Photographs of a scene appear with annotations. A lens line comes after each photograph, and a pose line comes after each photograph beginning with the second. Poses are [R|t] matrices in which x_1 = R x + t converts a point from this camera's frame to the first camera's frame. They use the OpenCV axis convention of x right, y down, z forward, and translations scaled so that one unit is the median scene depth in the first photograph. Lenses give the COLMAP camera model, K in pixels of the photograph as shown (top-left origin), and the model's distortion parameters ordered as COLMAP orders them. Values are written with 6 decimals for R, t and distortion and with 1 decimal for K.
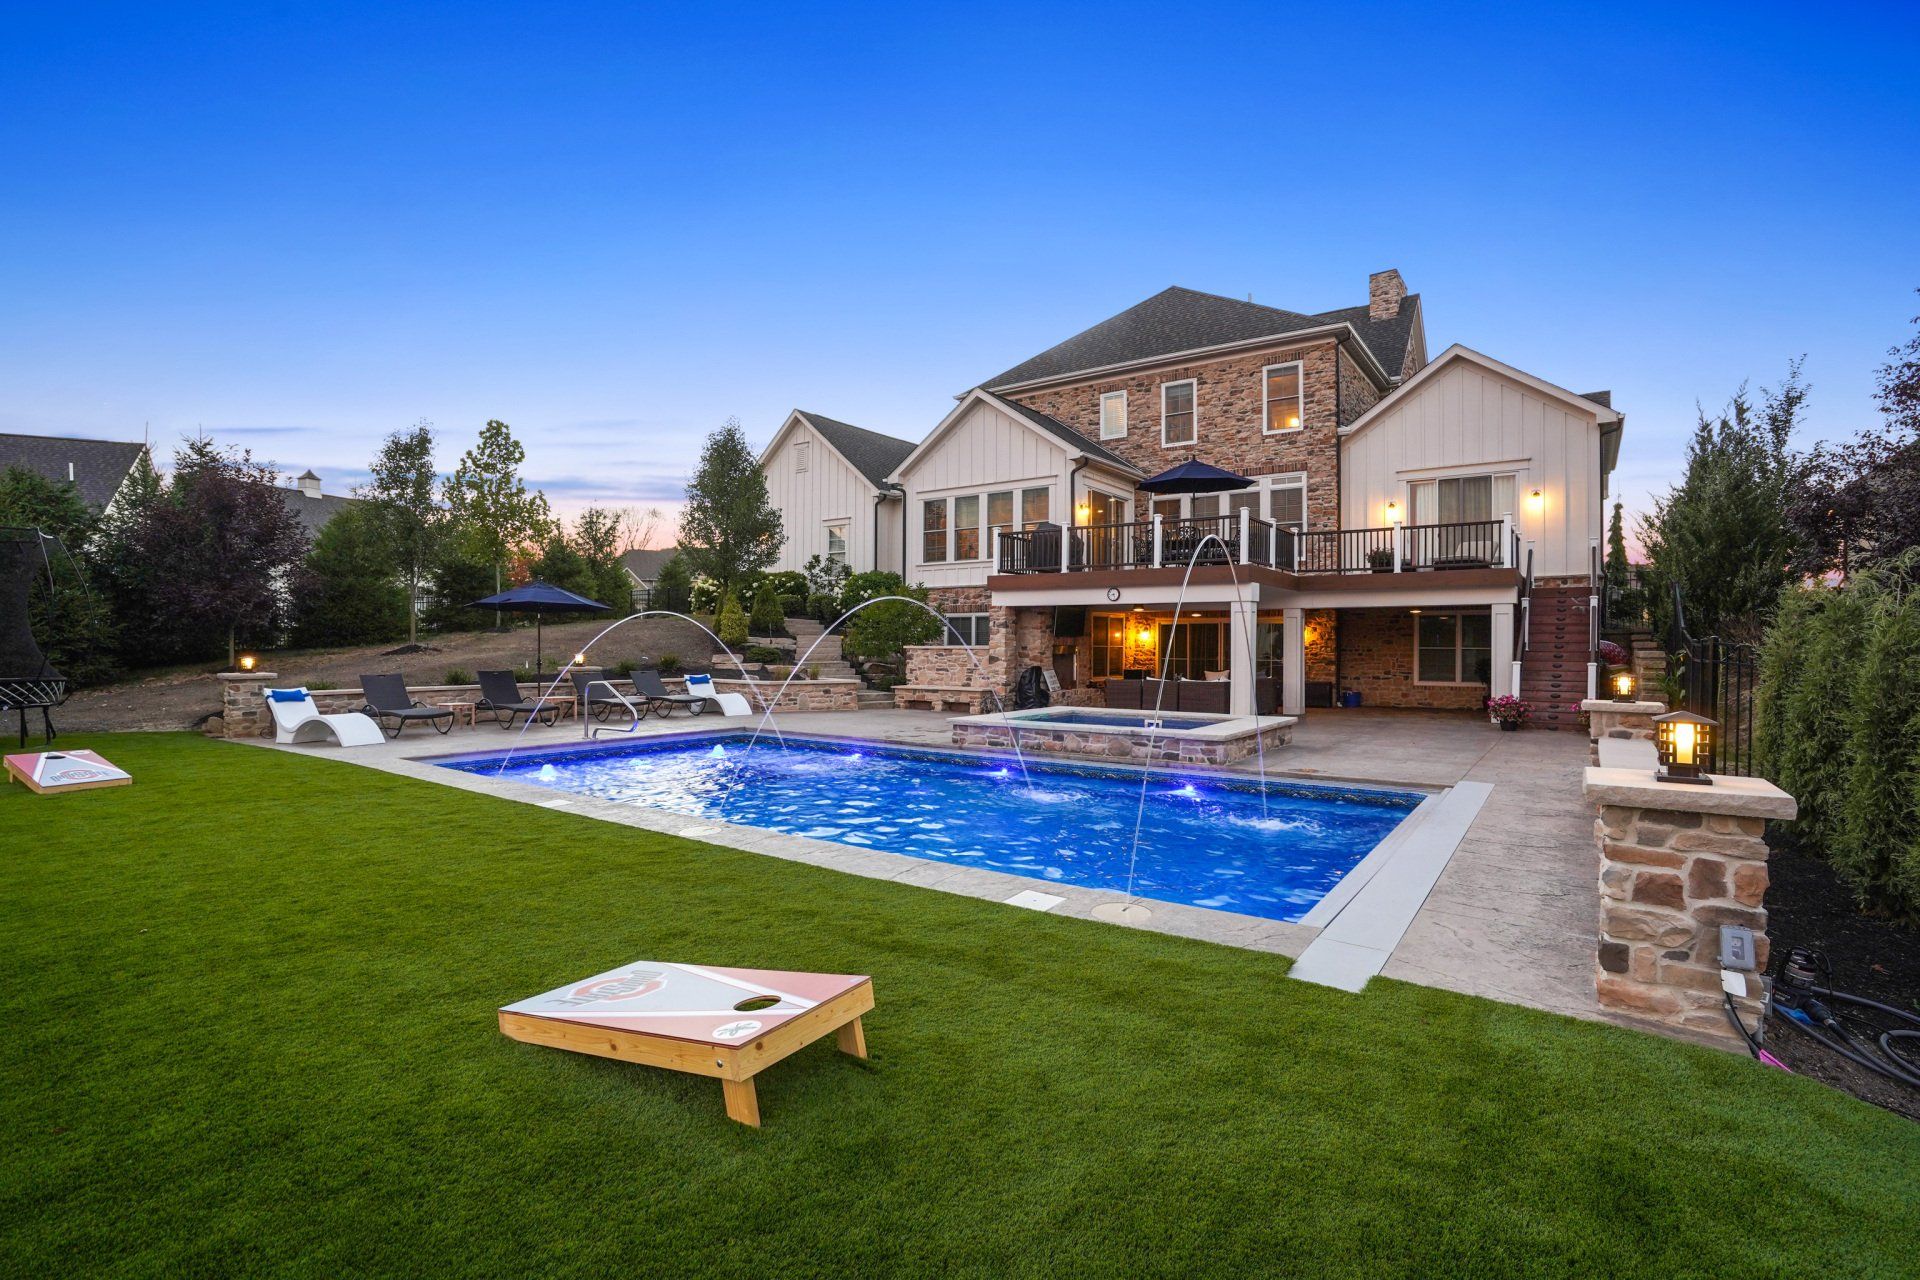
lens RADIAL K [[899.9, 0, 960.0], [0, 899.9, 640.0], [0, 0, 1]] dist [-0.058928, 0.023988]
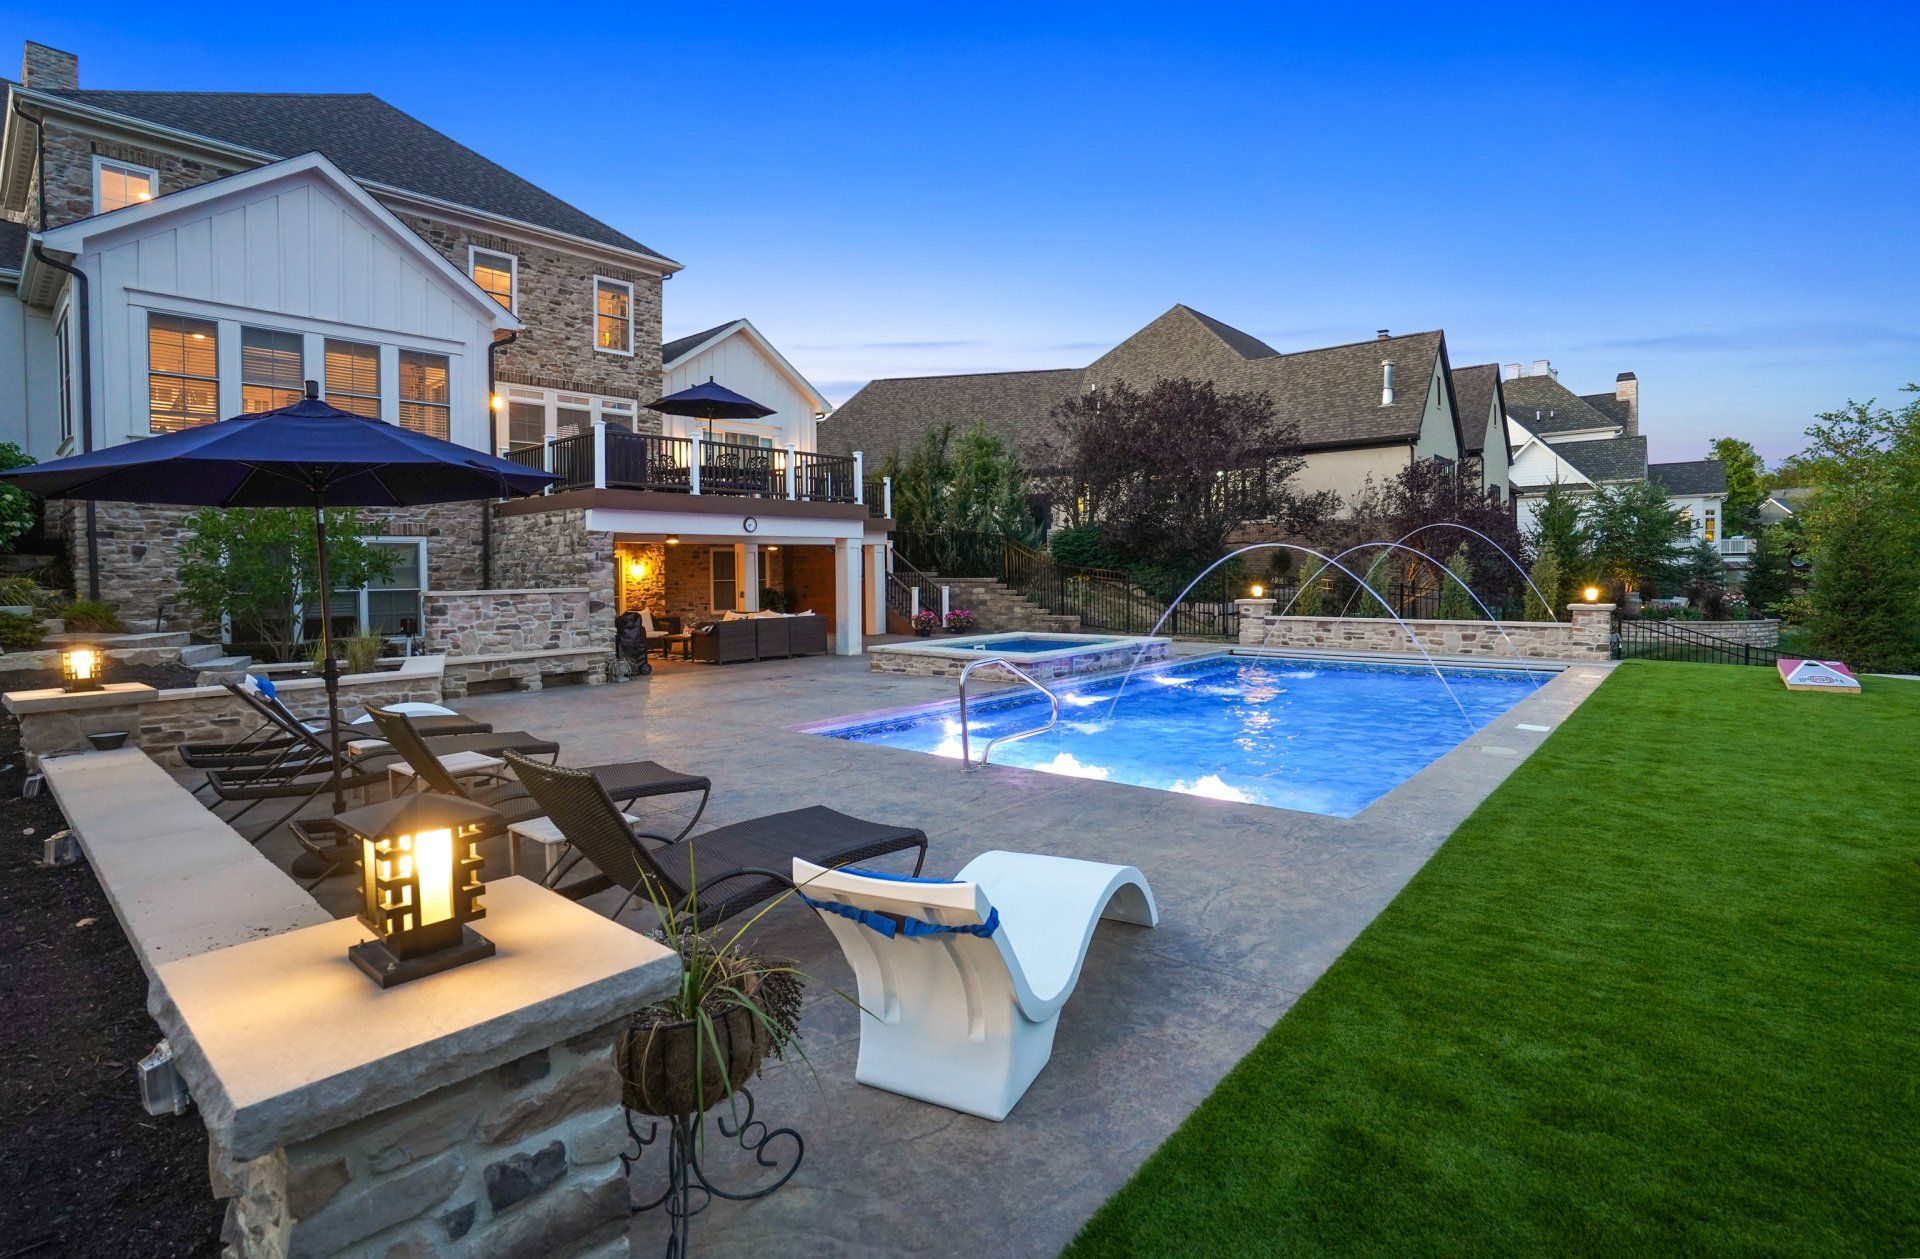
lens RADIAL K [[906.8, 0, 951.9], [0, 906.8, 565.0], [0, 0, 1]] dist [-0.018353, 0.000272]
pose [[0.116624, 0.000151, 0.993176, -0.542447], [0.010023, 0.999949, -0.001329, -0.005891], [-0.993126, 0.010110, 0.116616, 0.543577]]
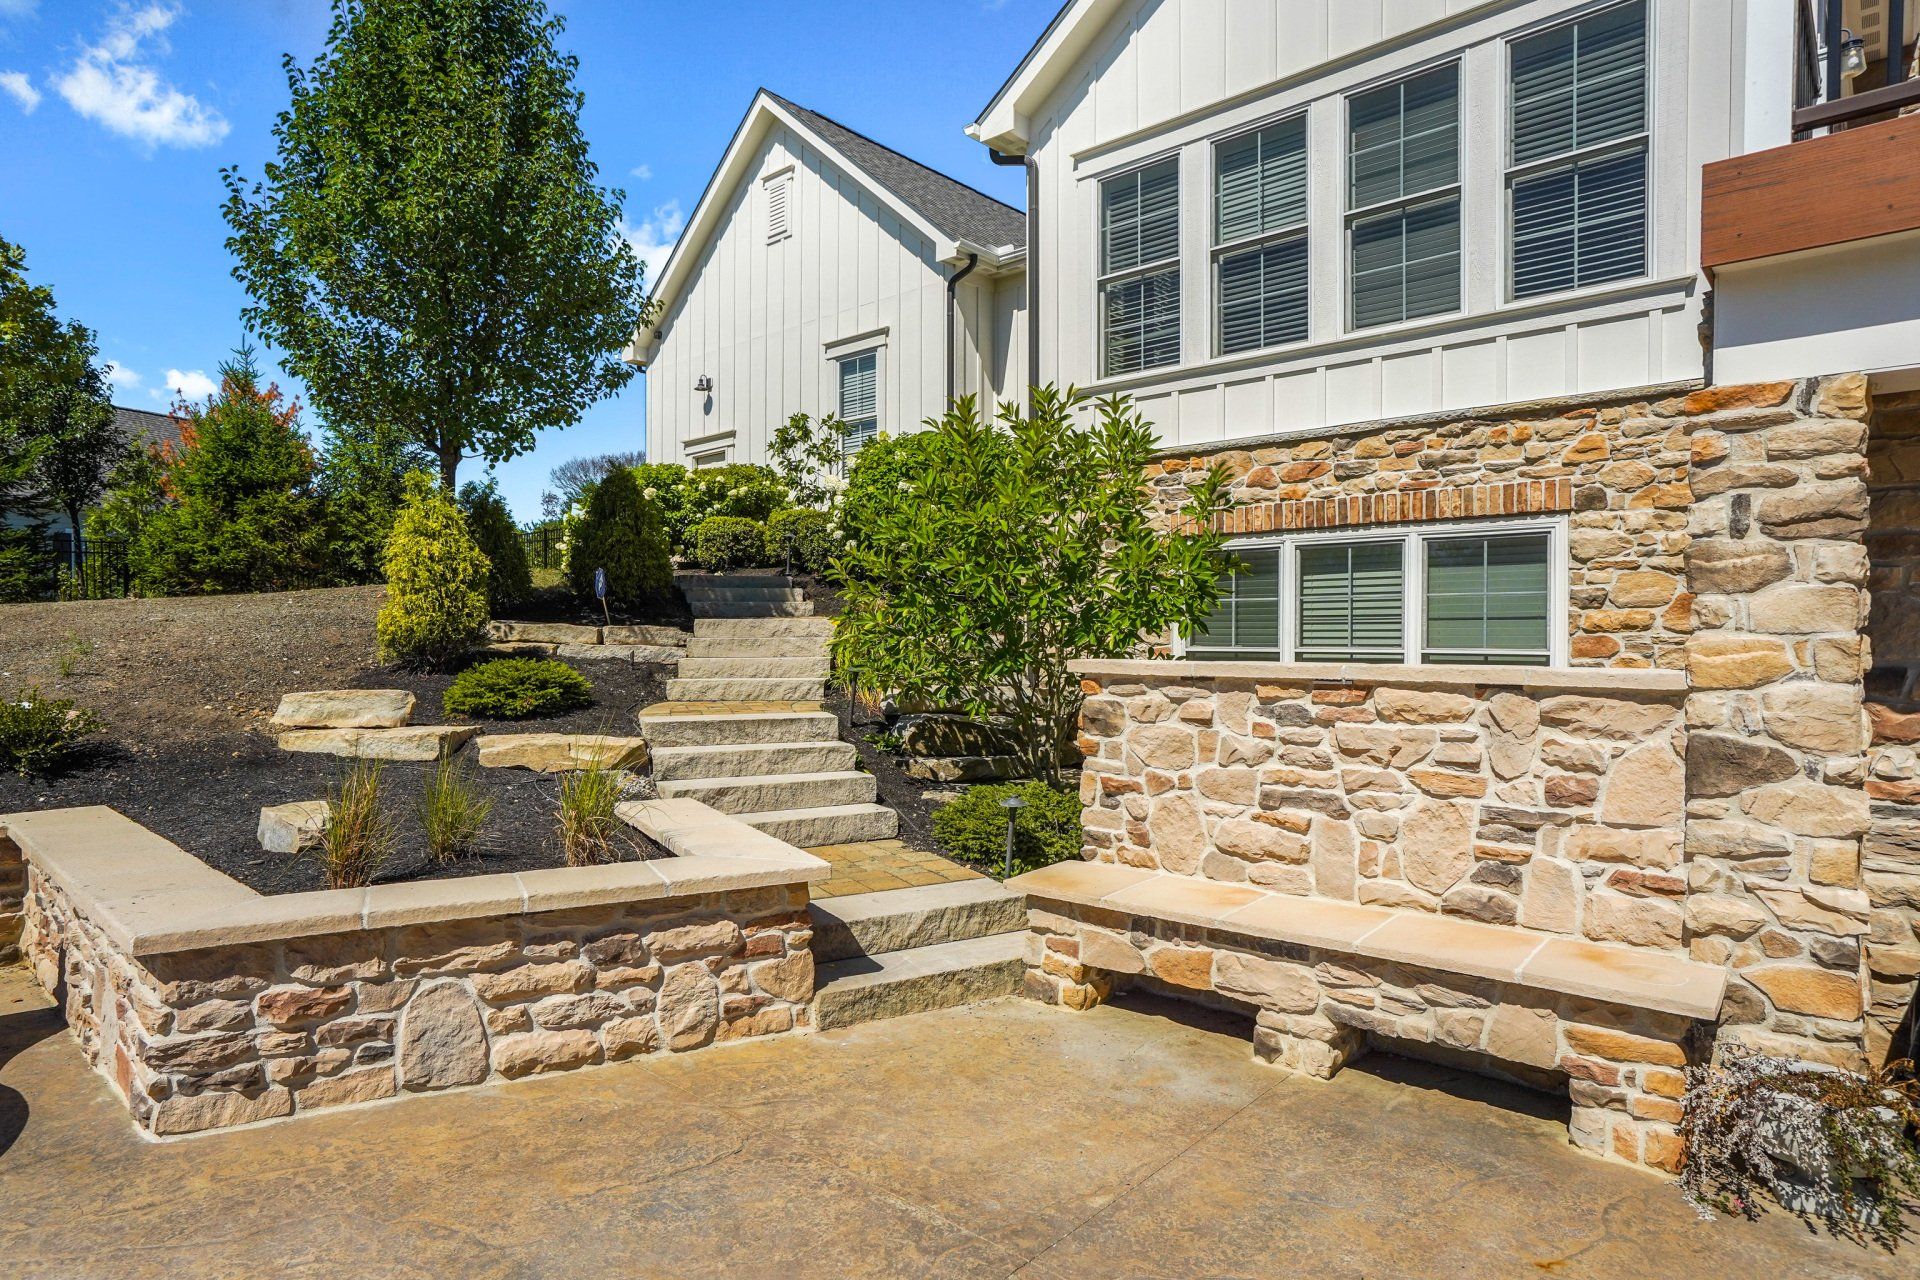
lens RADIAL K [[1087.7, 0, 960.0], [0, 1087.7, 640.0], [0, 0, 1]] dist [0.001970, 0.000231]
pose [[0.994805, -0.002370, -0.101776, -0.056226], [0.002928, 0.999982, 0.005328, 0.000750], [0.101761, -0.005598, 0.994793, 0.694616]]
